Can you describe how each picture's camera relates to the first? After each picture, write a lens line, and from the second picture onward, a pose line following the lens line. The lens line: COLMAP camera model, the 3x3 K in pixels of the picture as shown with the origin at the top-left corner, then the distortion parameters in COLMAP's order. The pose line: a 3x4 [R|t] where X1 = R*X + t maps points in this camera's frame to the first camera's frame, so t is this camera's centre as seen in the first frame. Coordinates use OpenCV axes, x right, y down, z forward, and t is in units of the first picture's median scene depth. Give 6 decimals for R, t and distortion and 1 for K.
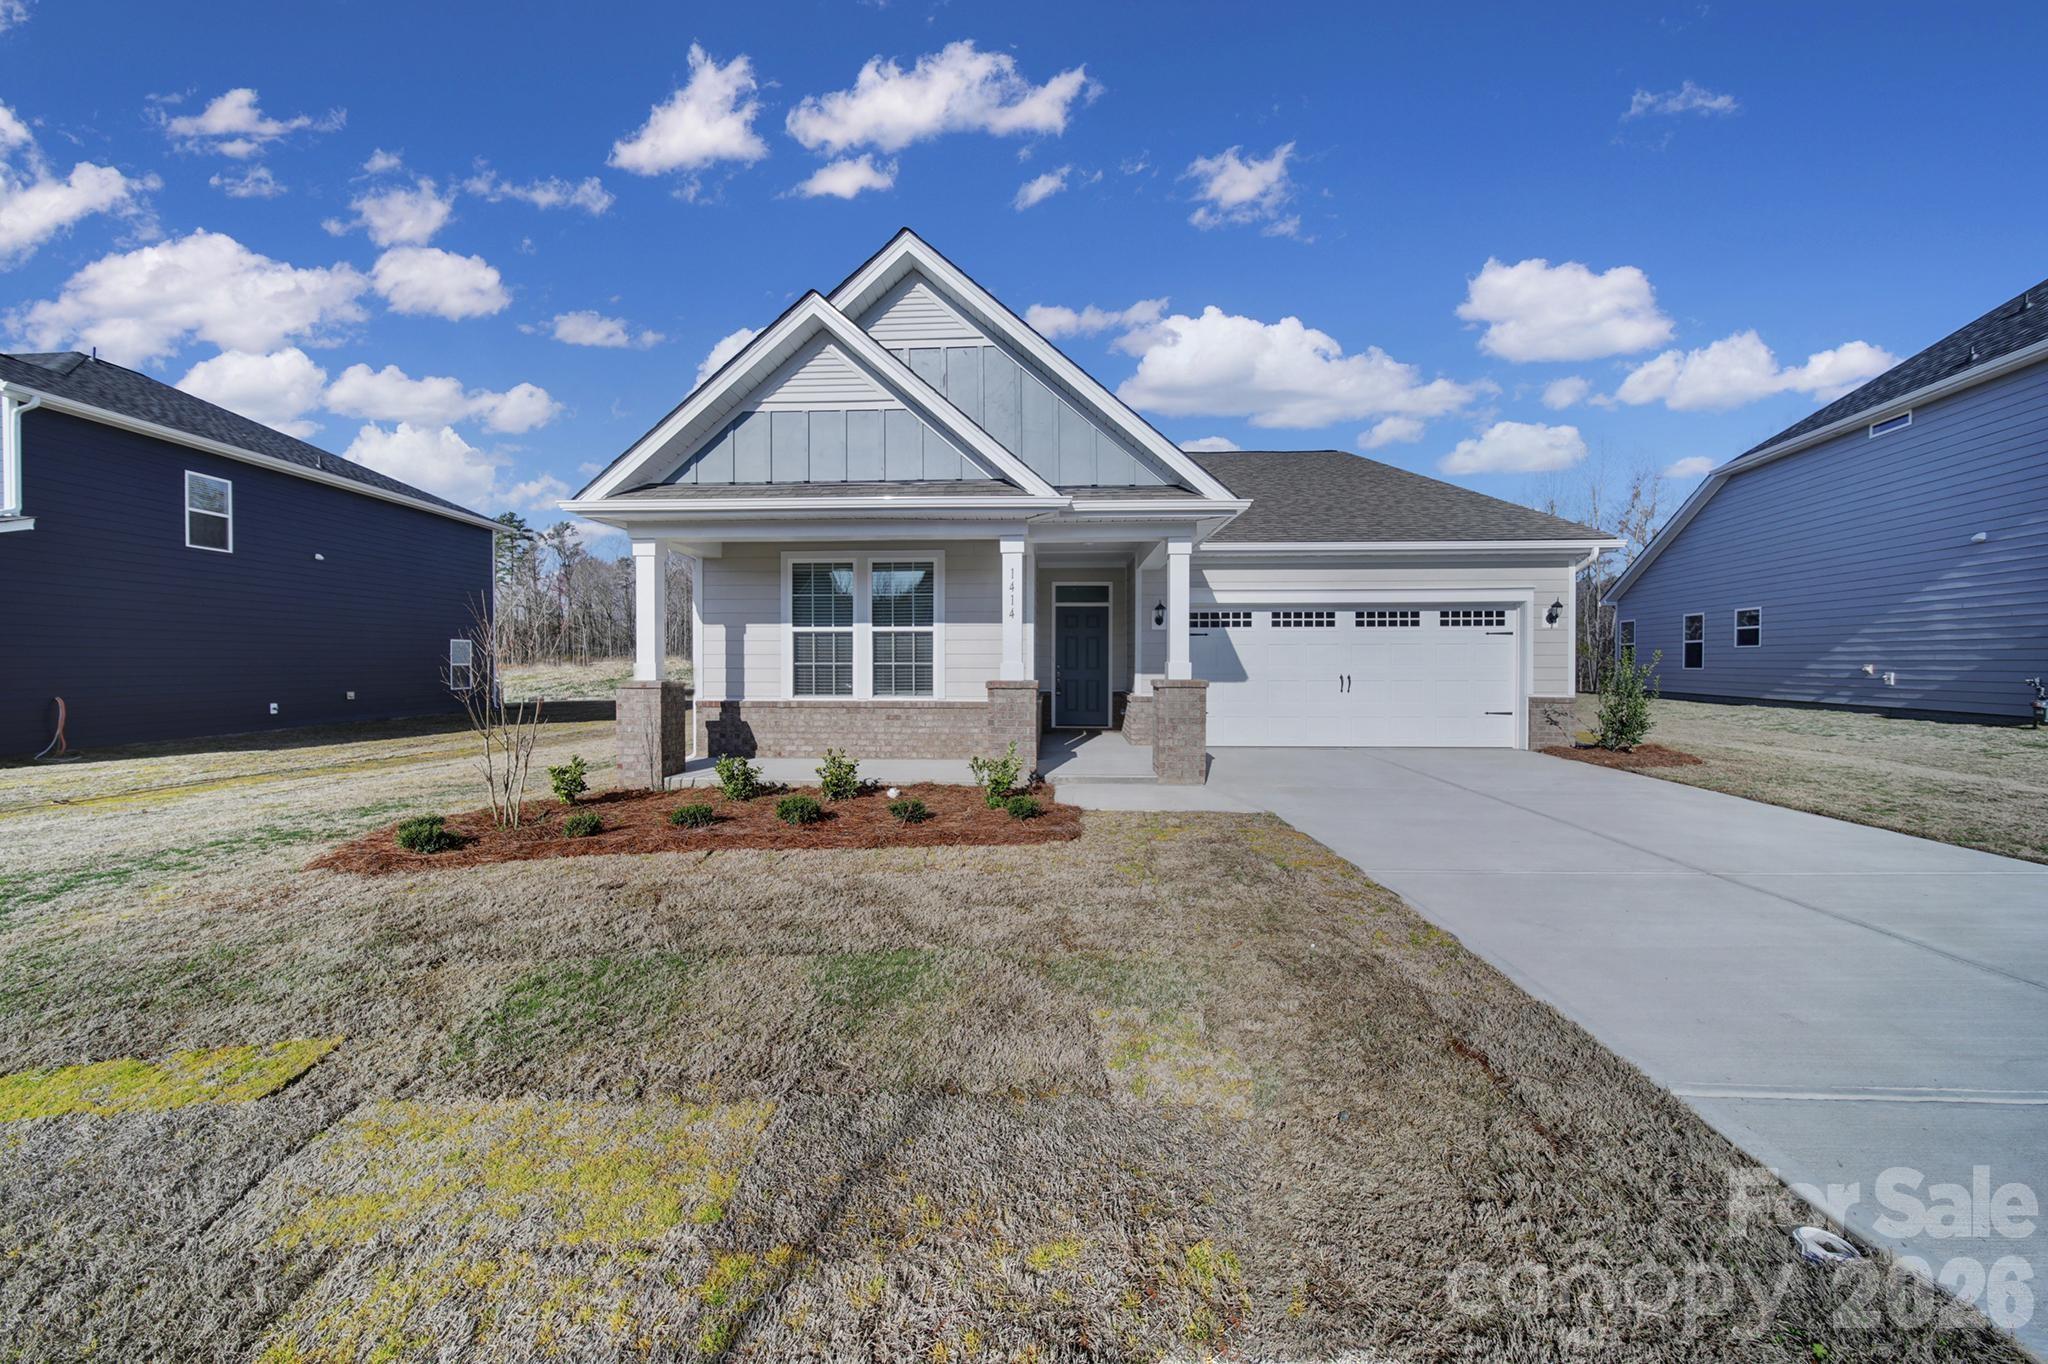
lens RADIAL K [[724.8, 0, 1019.9], [0, 724.8, 672.2], [0, 0, 1]] dist [-0.000347, -0.000293]
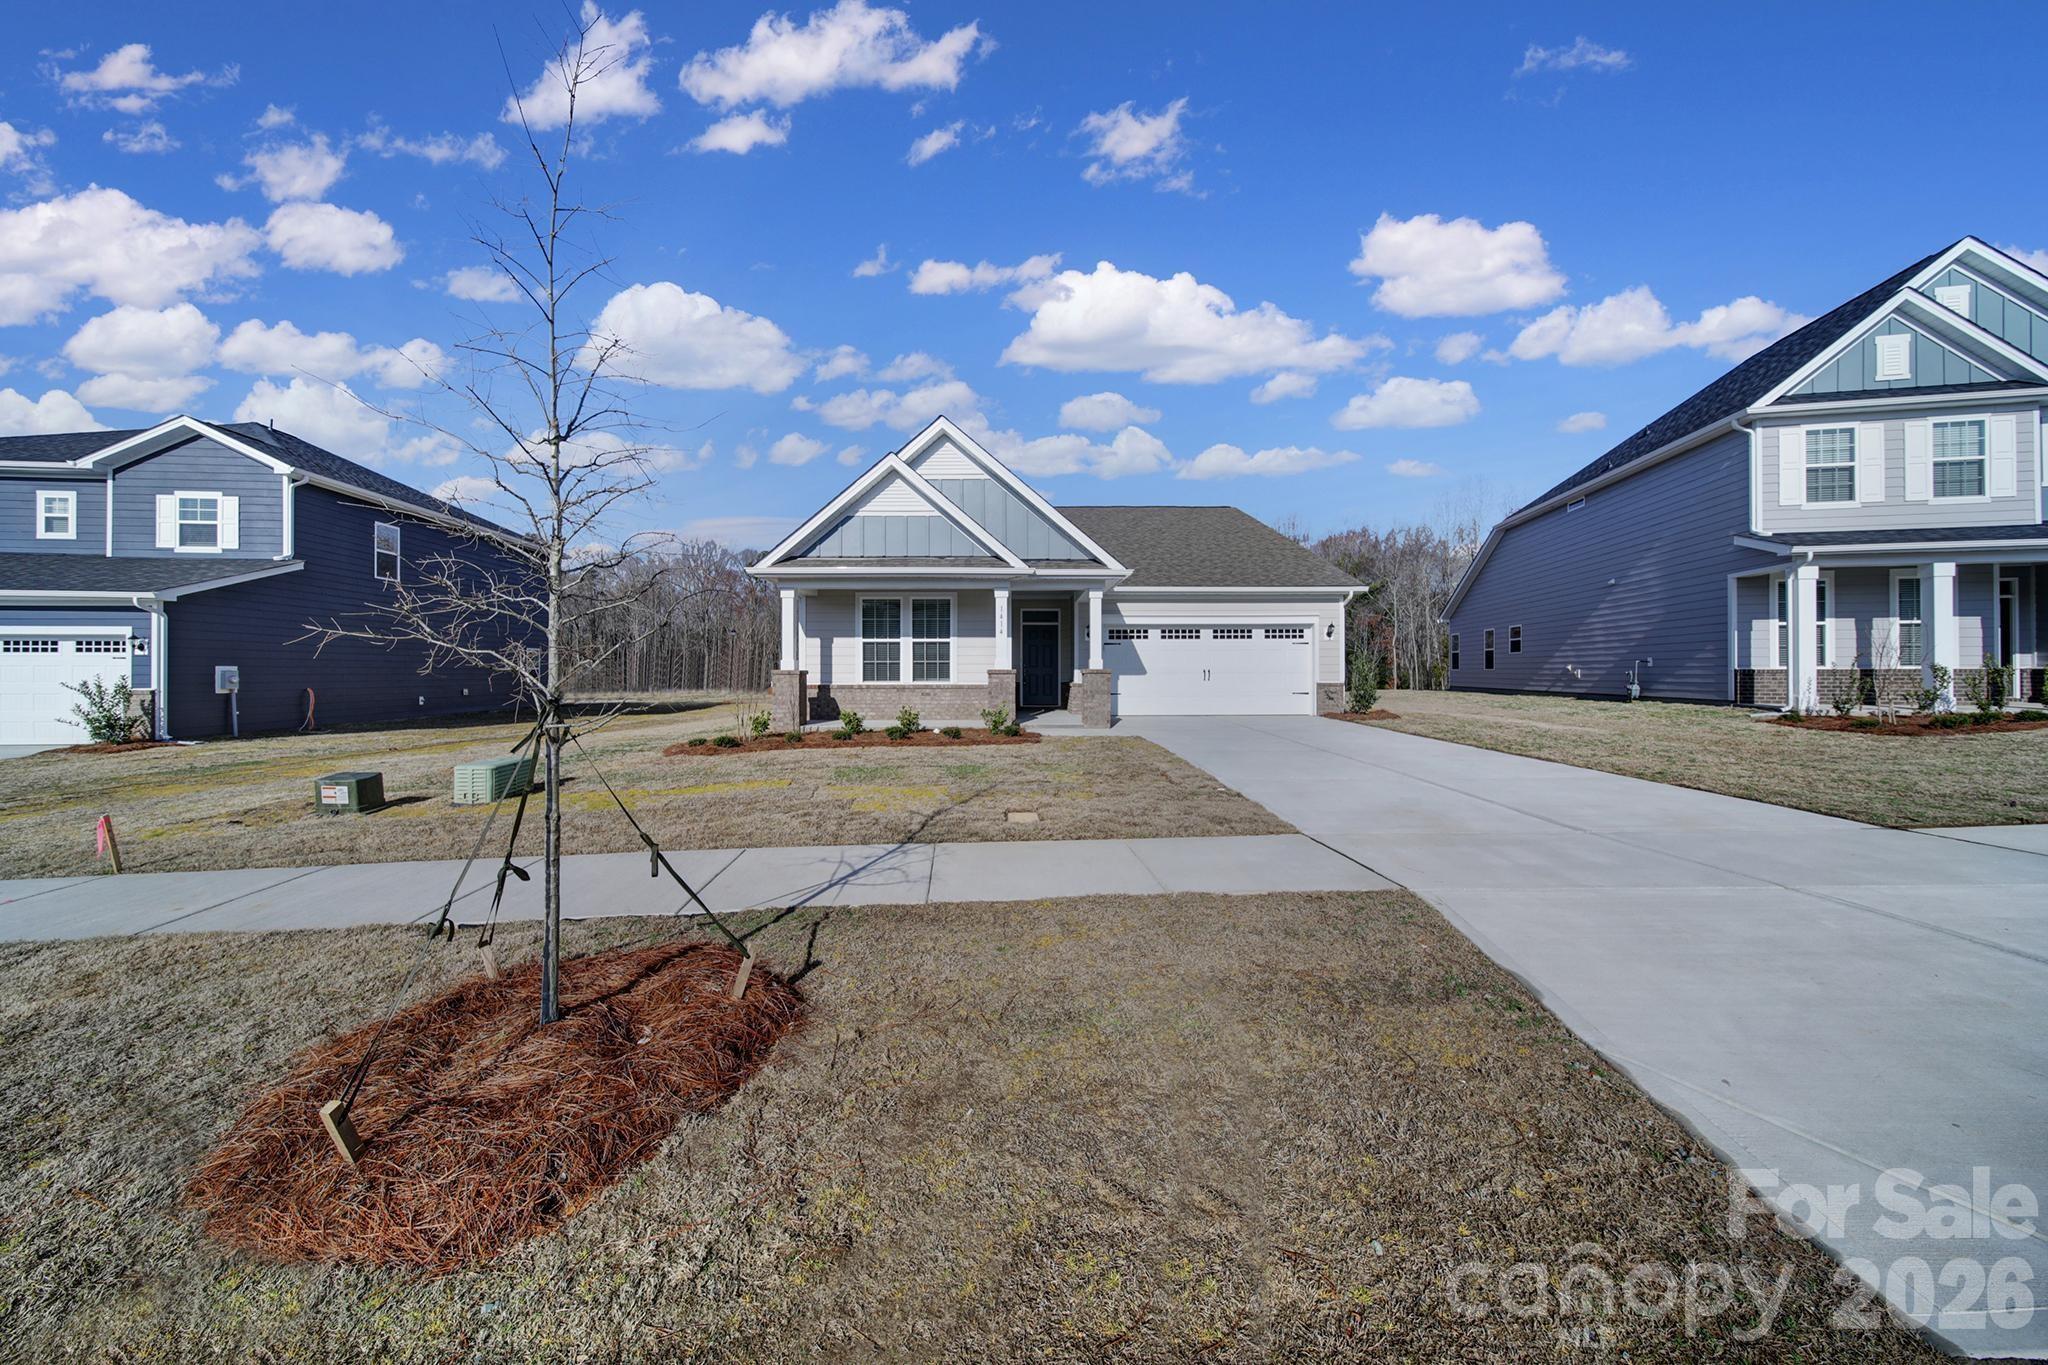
lens RADIAL K [[724.8, 0, 1019.9], [0, 724.8, 672.7], [0, 0, 1]] dist [-0.000347, -0.000293]
pose [[0.998426, -0.001767, 0.056054, -0.053939], [0.002525, 0.999906, -0.013465, 0.035815], [-0.056025, 0.013585, 0.998337, -0.637570]]
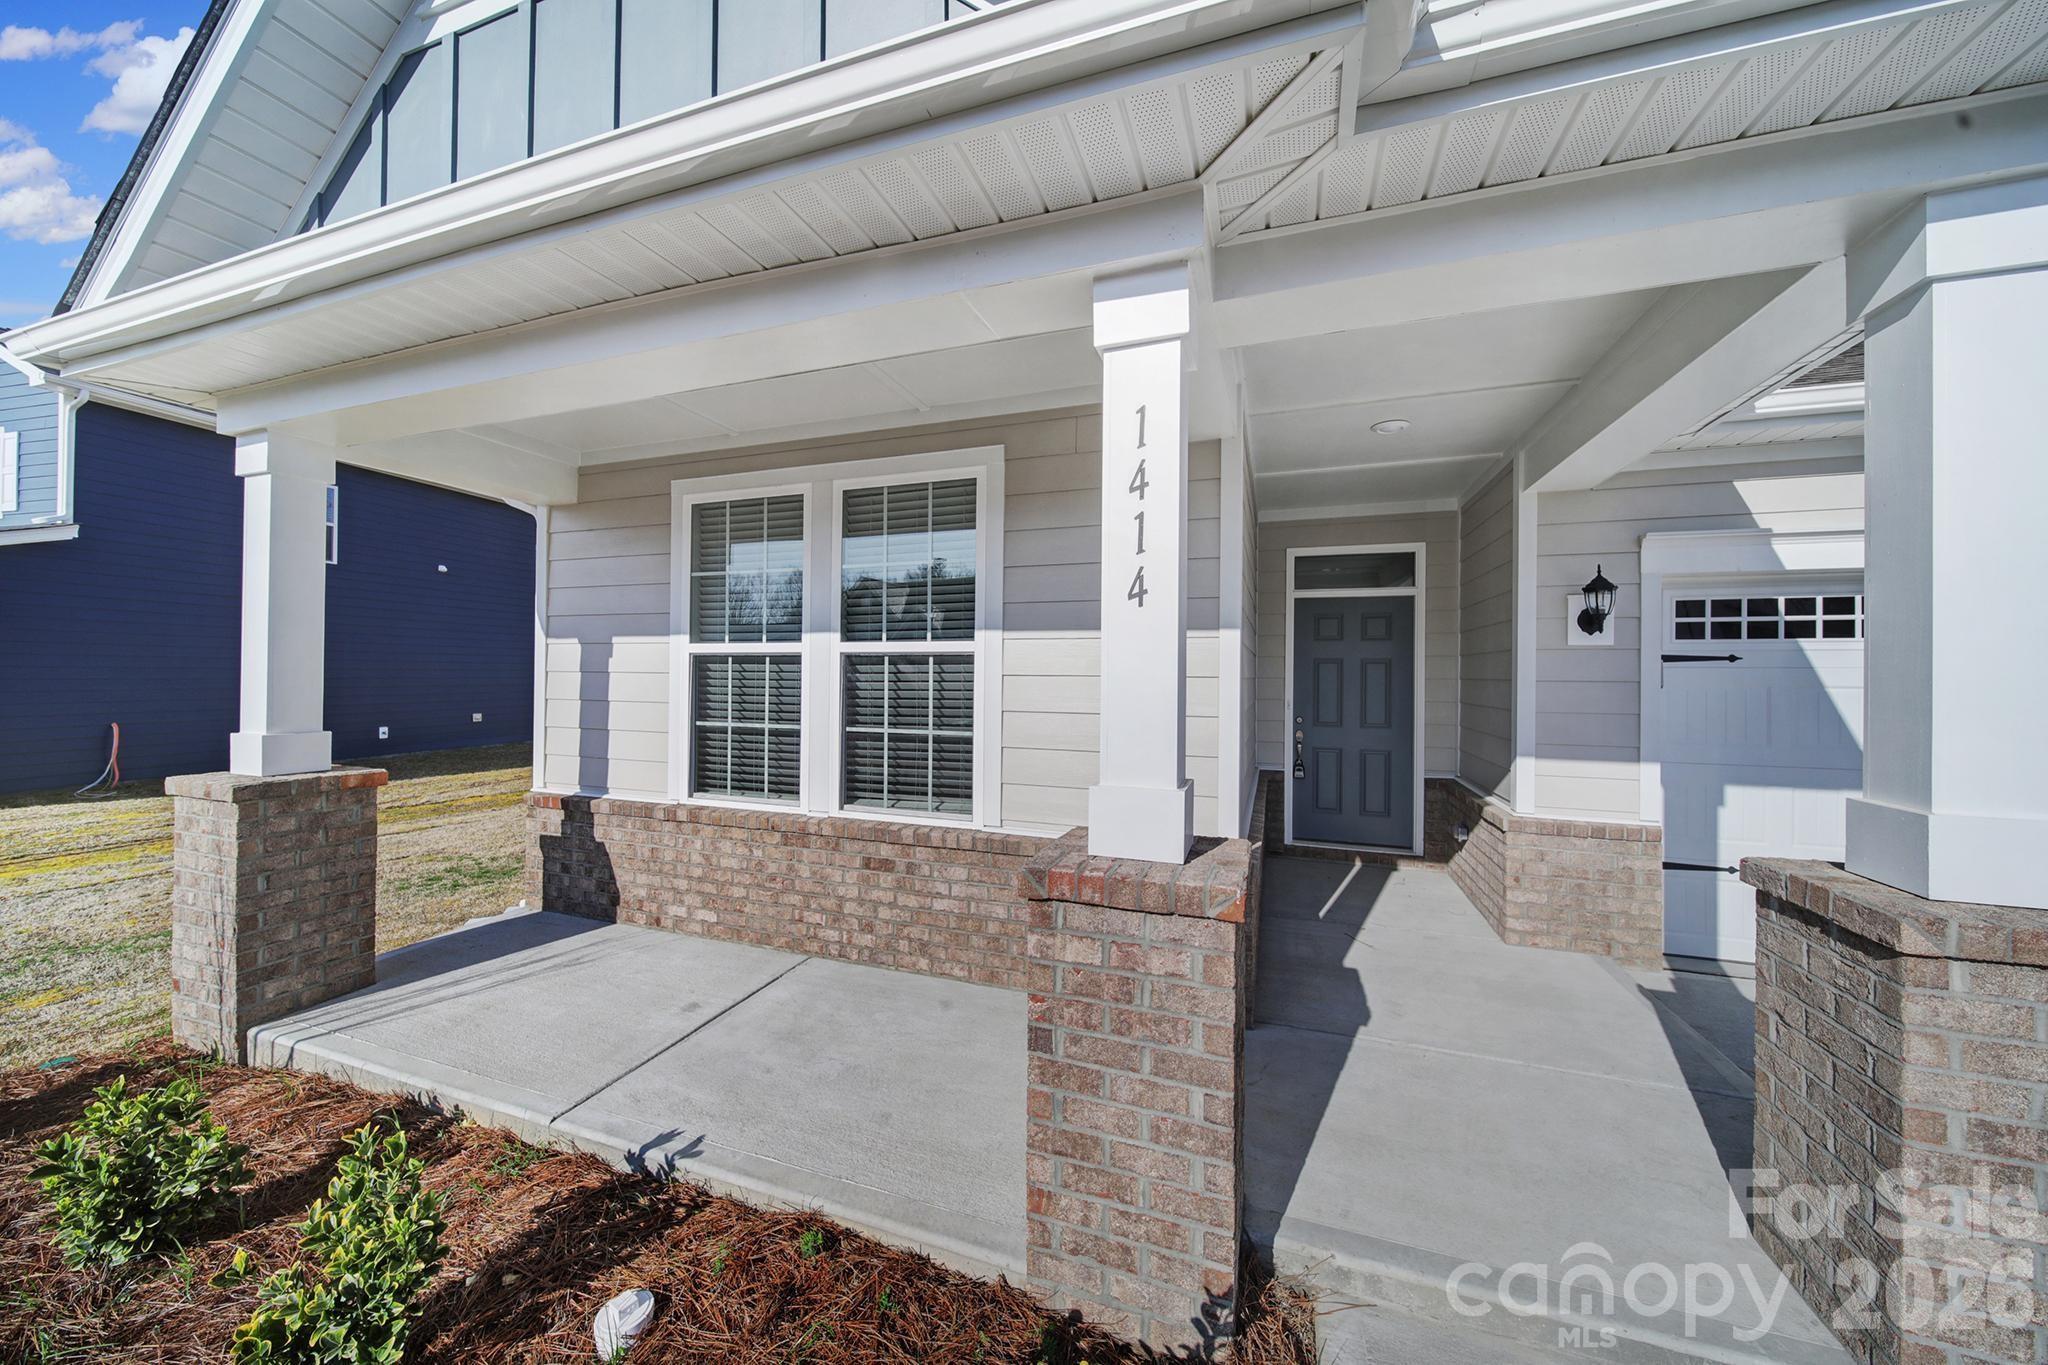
lens RADIAL K [[724.8, 0, 1019.9], [0, 724.8, 672.7], [0, 0, 1]] dist [-0.000347, -0.000293]
pose [[0.957010, 0.007756, -0.289953, 0.018420], [-0.012847, 0.999795, -0.015661, -0.039301], [0.289772, 0.018712, 0.956913, 0.624883]]
